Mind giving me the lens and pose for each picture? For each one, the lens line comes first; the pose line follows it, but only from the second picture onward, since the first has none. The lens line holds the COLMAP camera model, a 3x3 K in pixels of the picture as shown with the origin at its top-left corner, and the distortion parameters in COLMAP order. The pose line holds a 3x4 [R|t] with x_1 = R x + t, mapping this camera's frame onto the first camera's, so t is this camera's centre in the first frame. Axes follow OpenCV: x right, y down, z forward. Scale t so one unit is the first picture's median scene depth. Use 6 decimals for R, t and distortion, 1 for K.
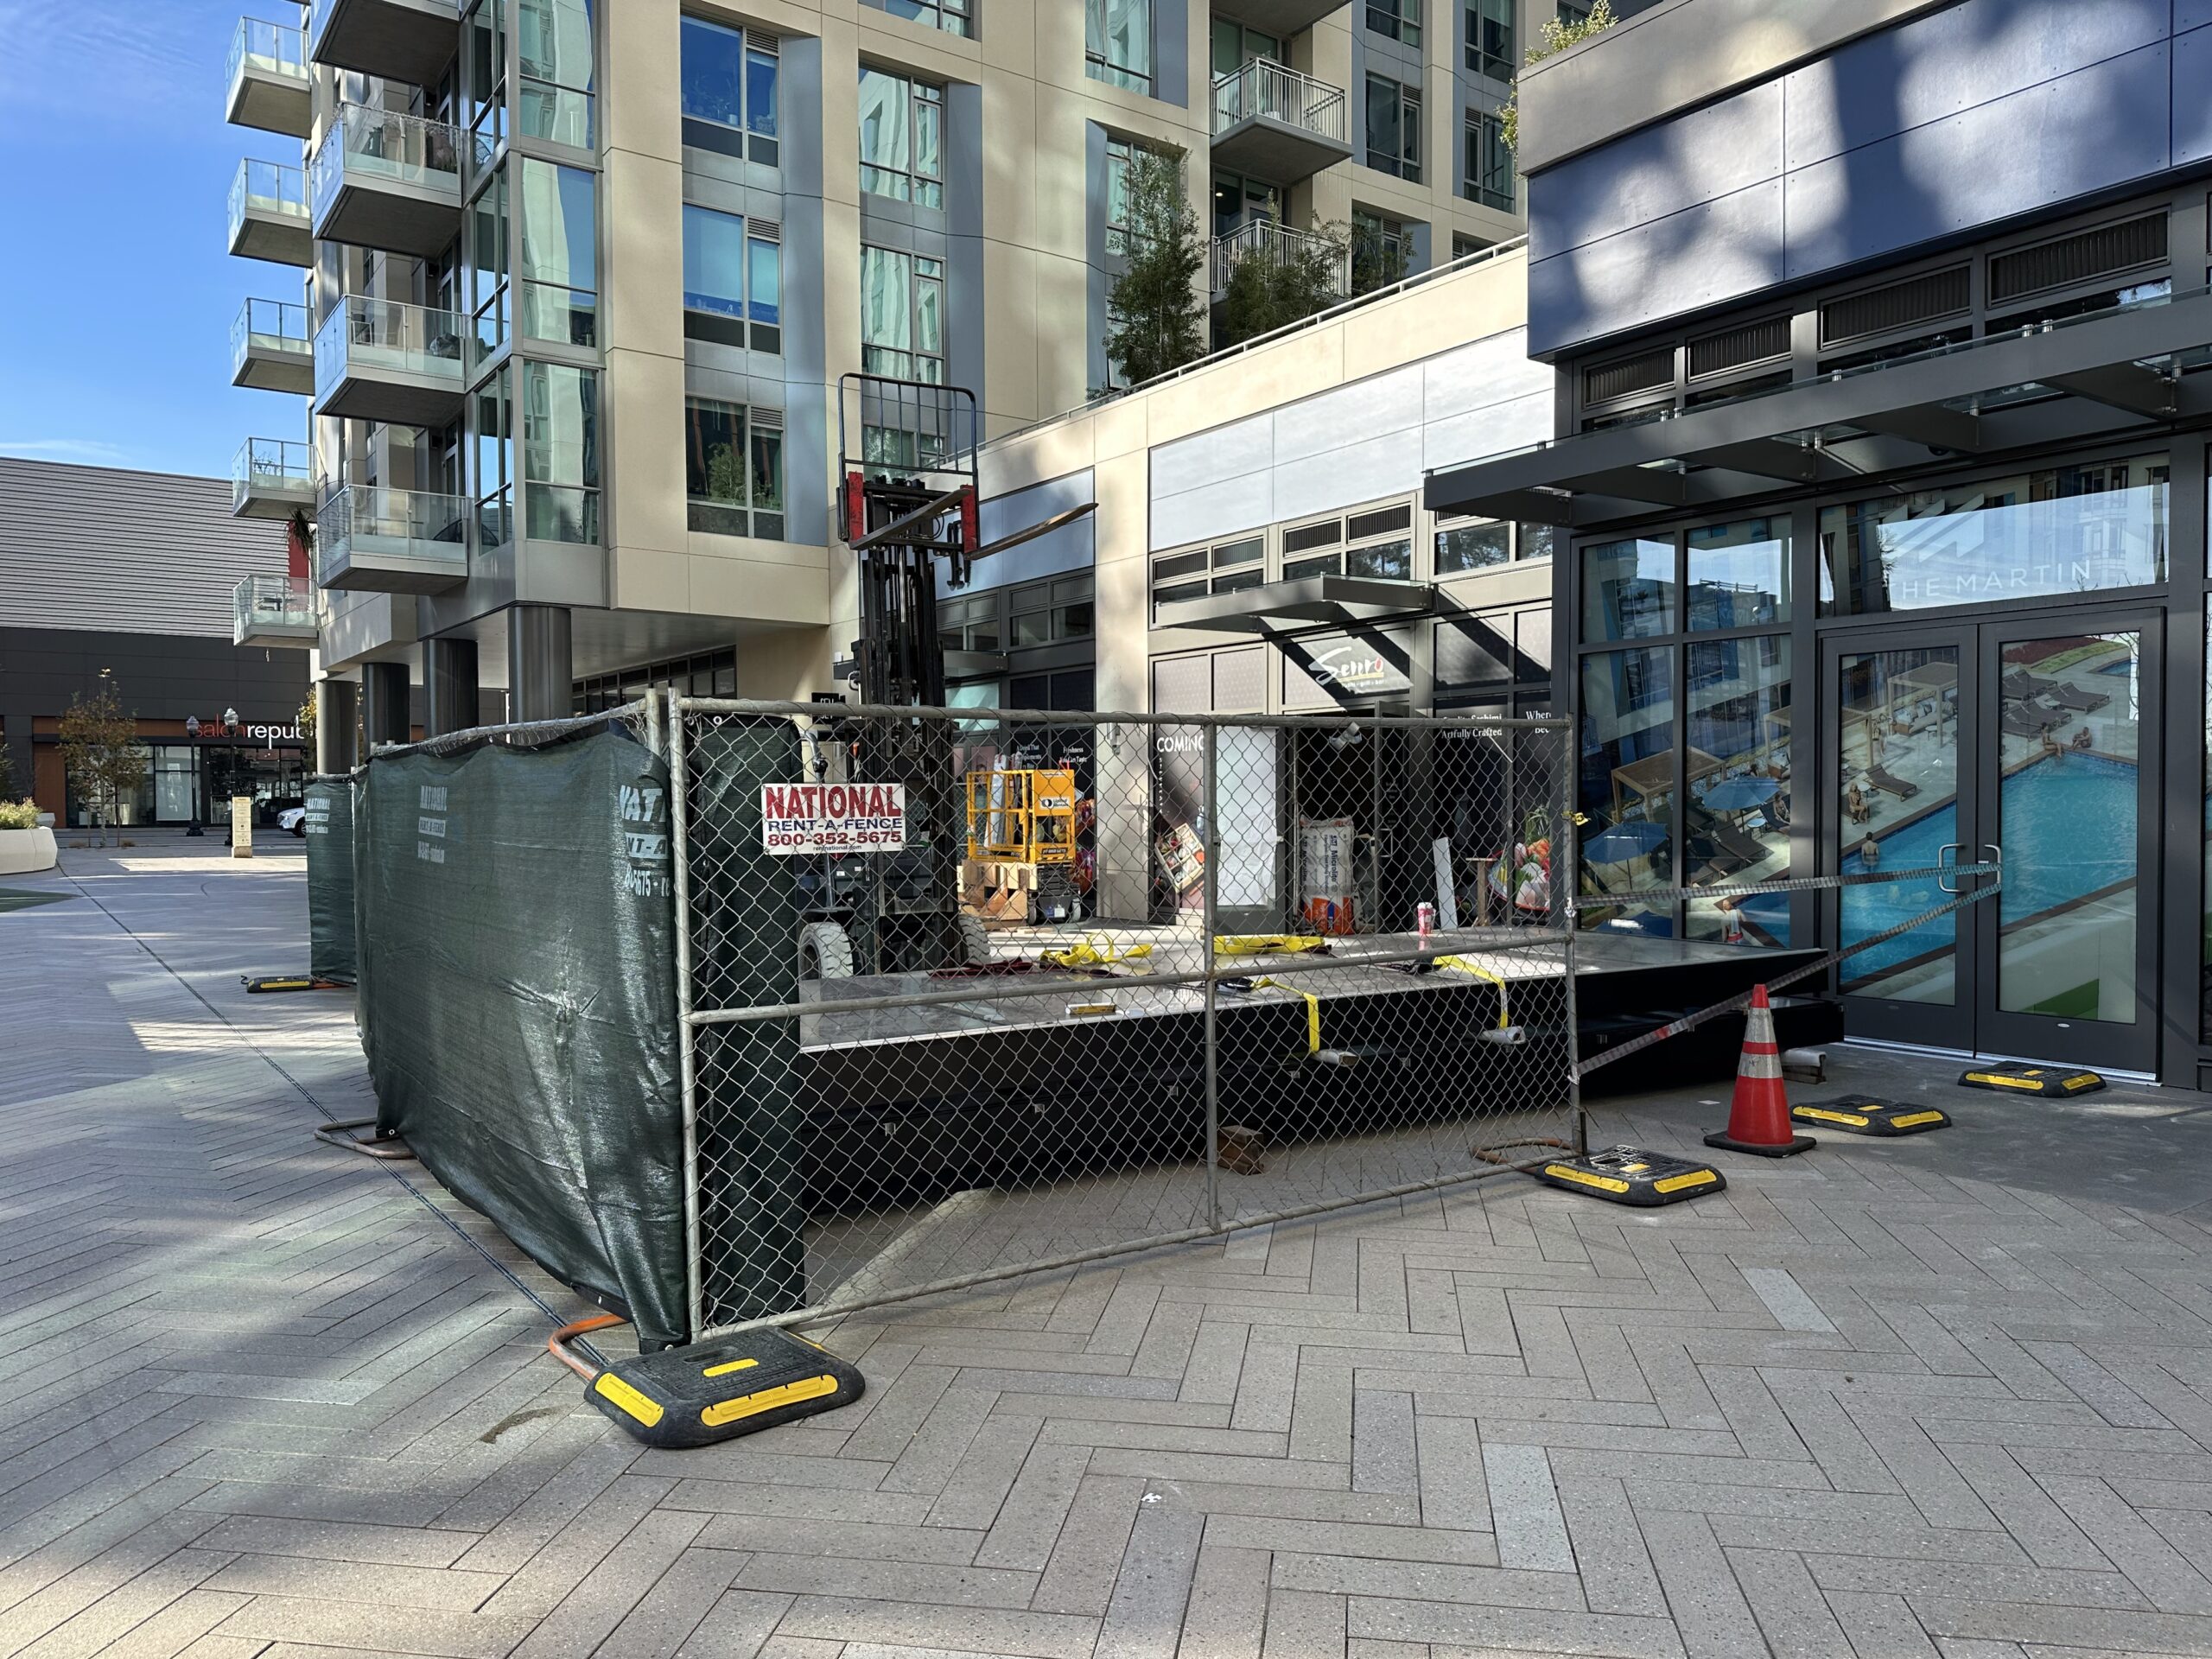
lens RADIAL K [[1545.9, 0, 1094.5], [0, 1545.9, 832.1], [0, 0, 1]] dist [0.146227, -0.281039]
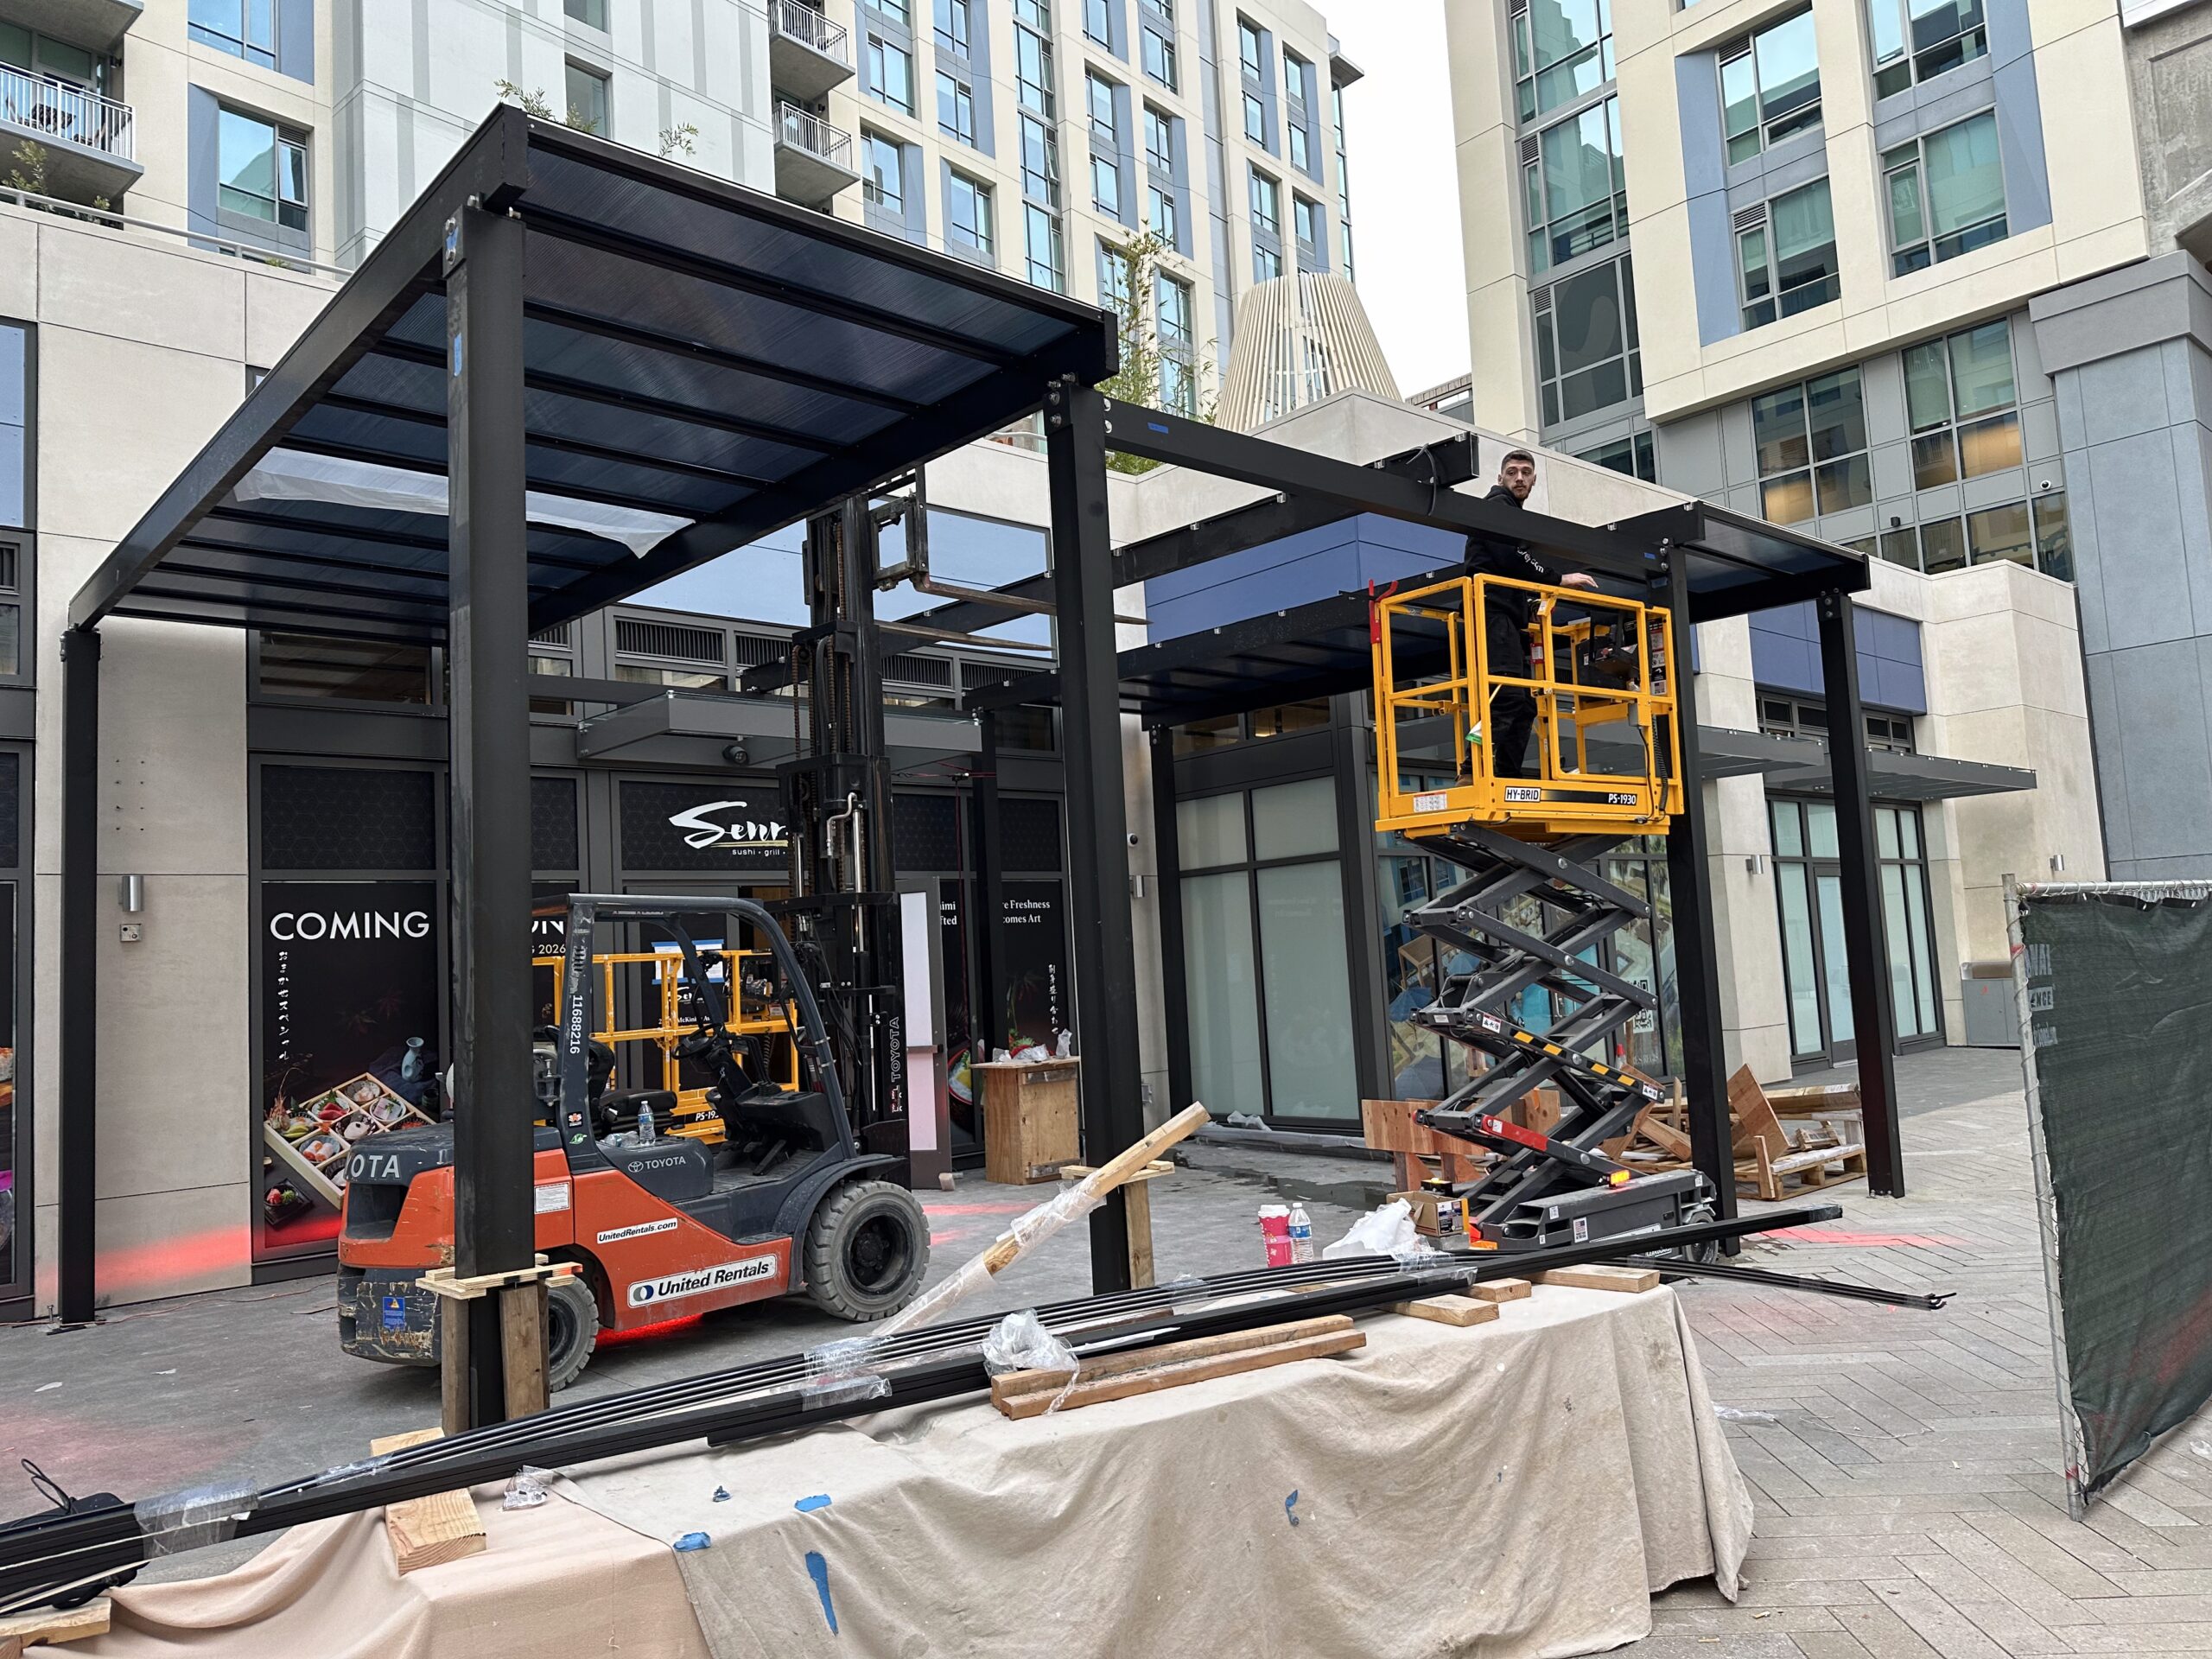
lens RADIAL K [[1551.6, 0, 1119.3], [0, 1551.6, 840.5], [0, 0, 1]] dist [0.017350, -0.022075]
pose [[-0.121432, 0.098355, 0.987715, -0.374964], [0.074370, 0.993183, -0.089756, -0.013127], [-0.989810, 0.062557, -0.127919, 0.581899]]
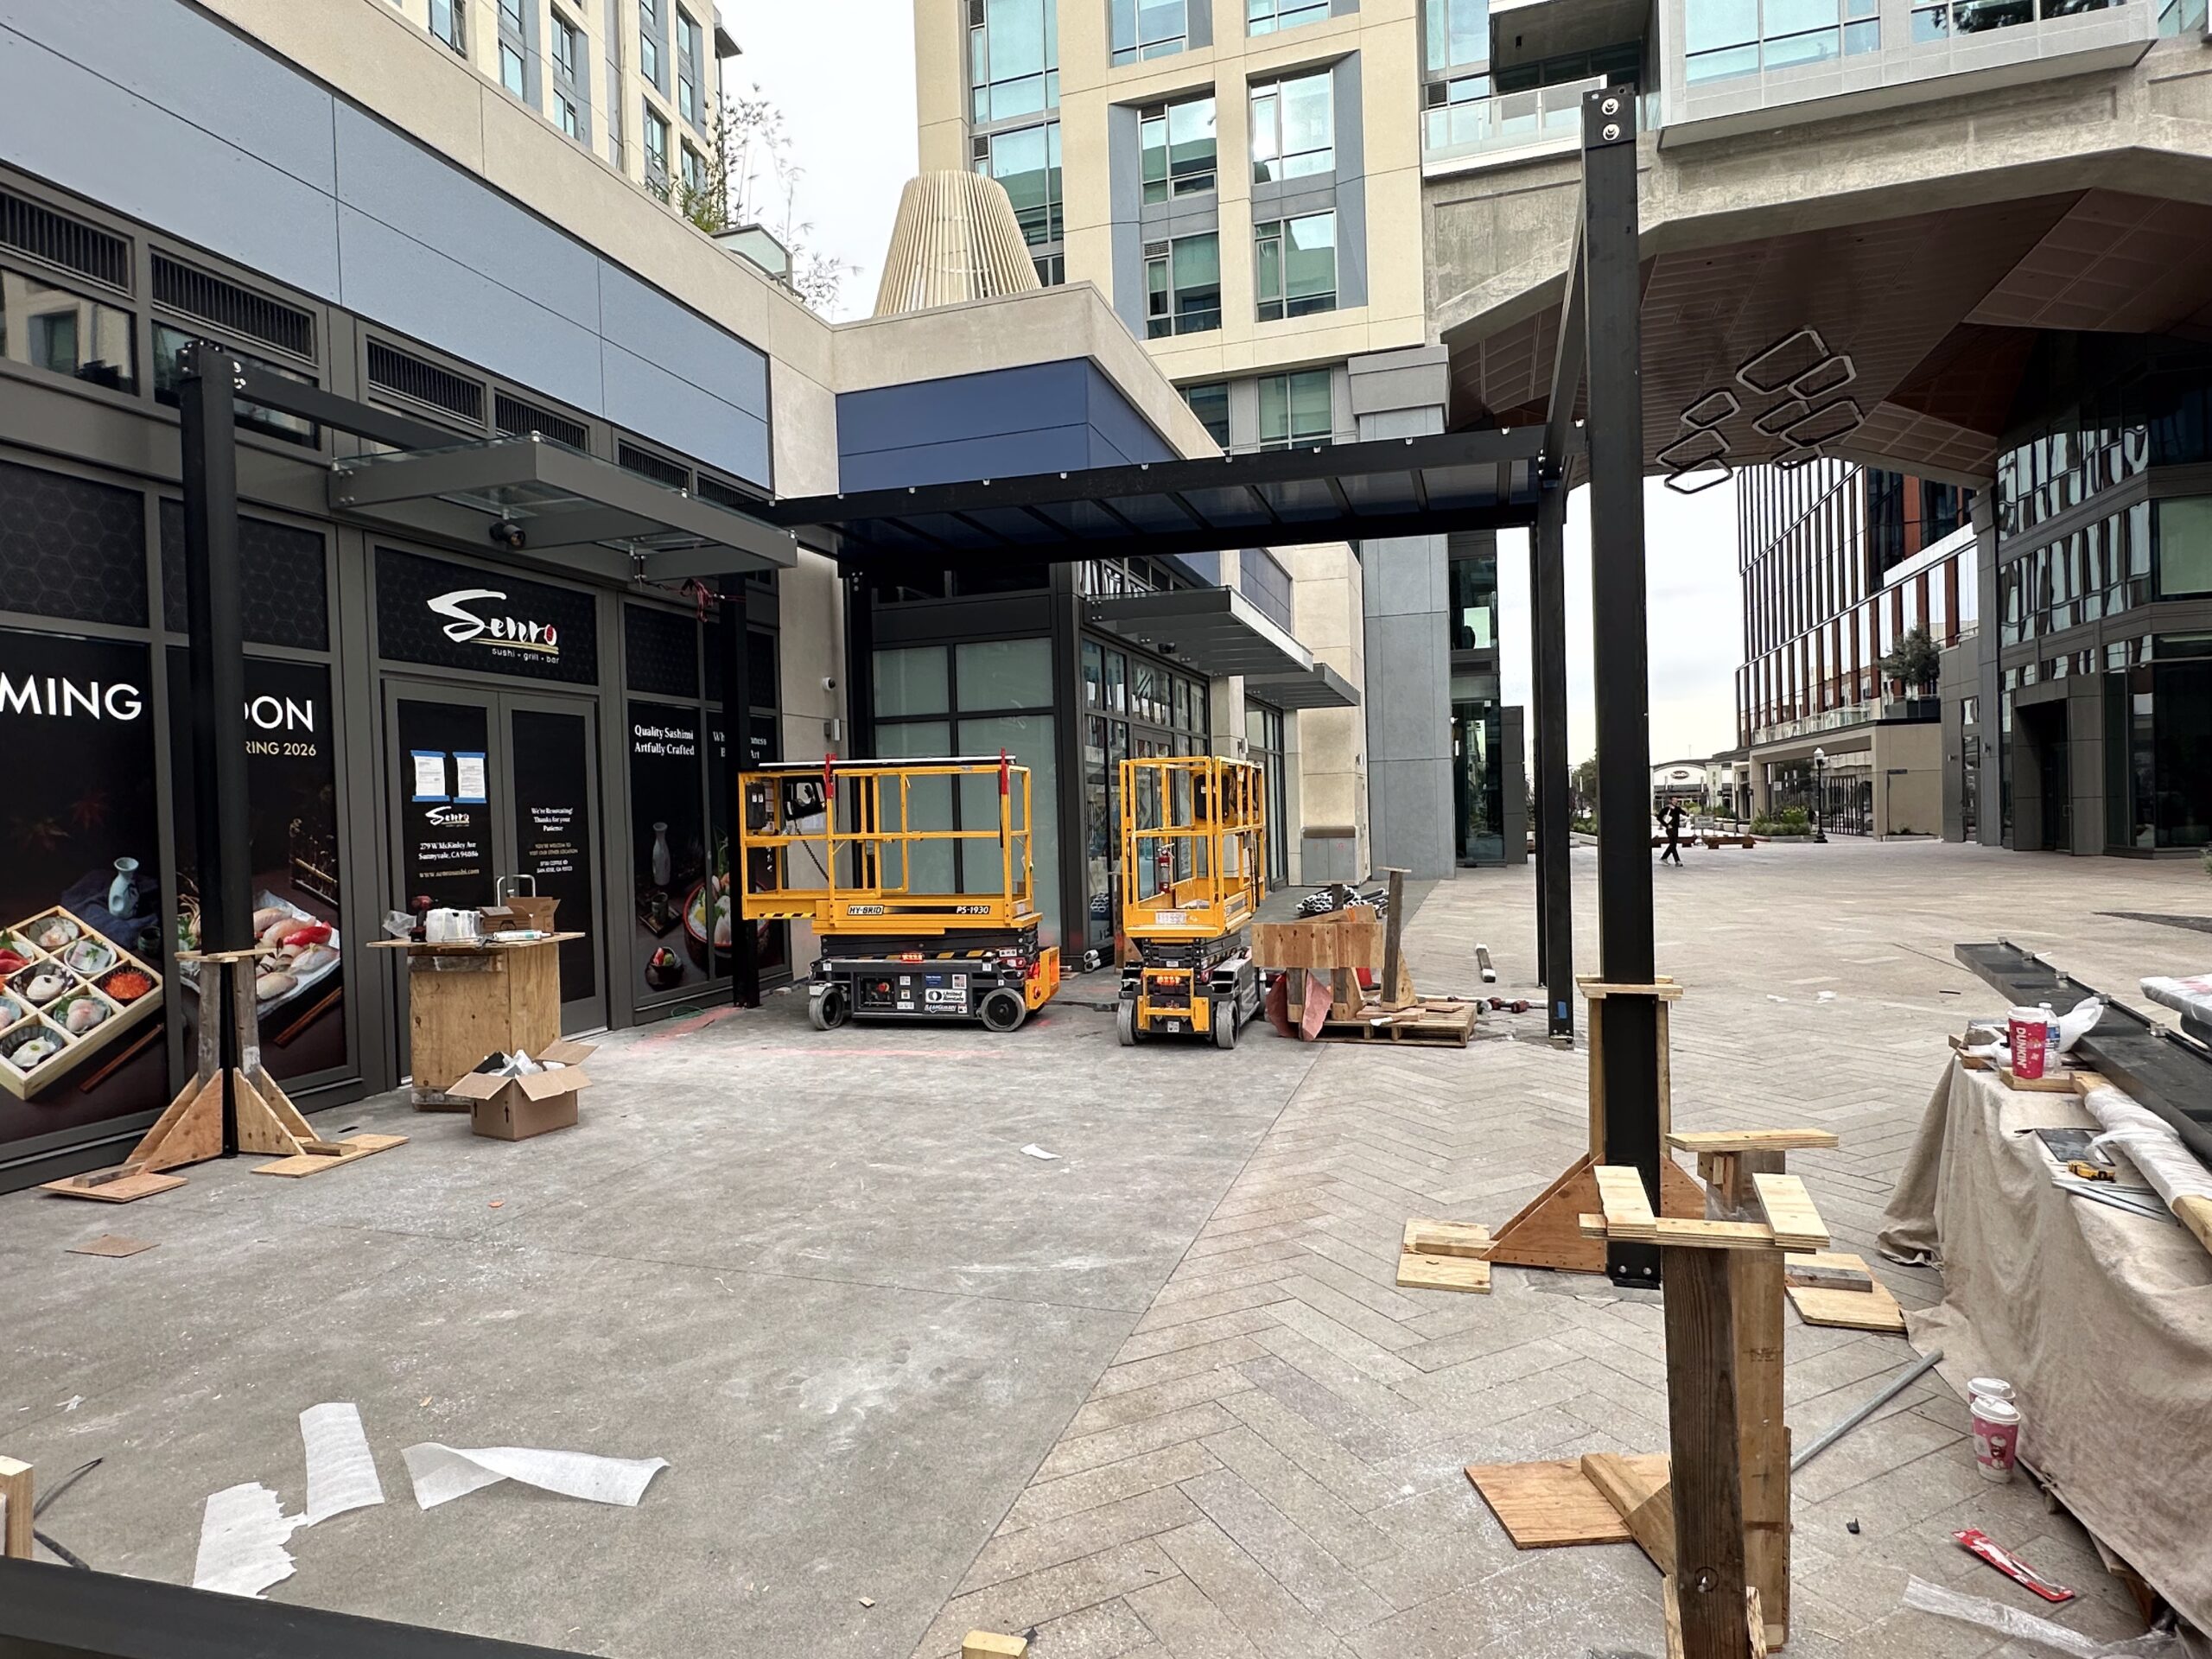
lens RADIAL K [[1219.1, 0, 1098.9], [0, 1219.1, 833.3], [0, 0, 1]] dist [-0.003250, 0.000449]
pose [[-0.601346, 0.010121, 0.798925, -0.242300], [0.048285, 0.998553, 0.023694, -0.013363], [-0.797529, 0.052824, -0.600964, 0.705248]]
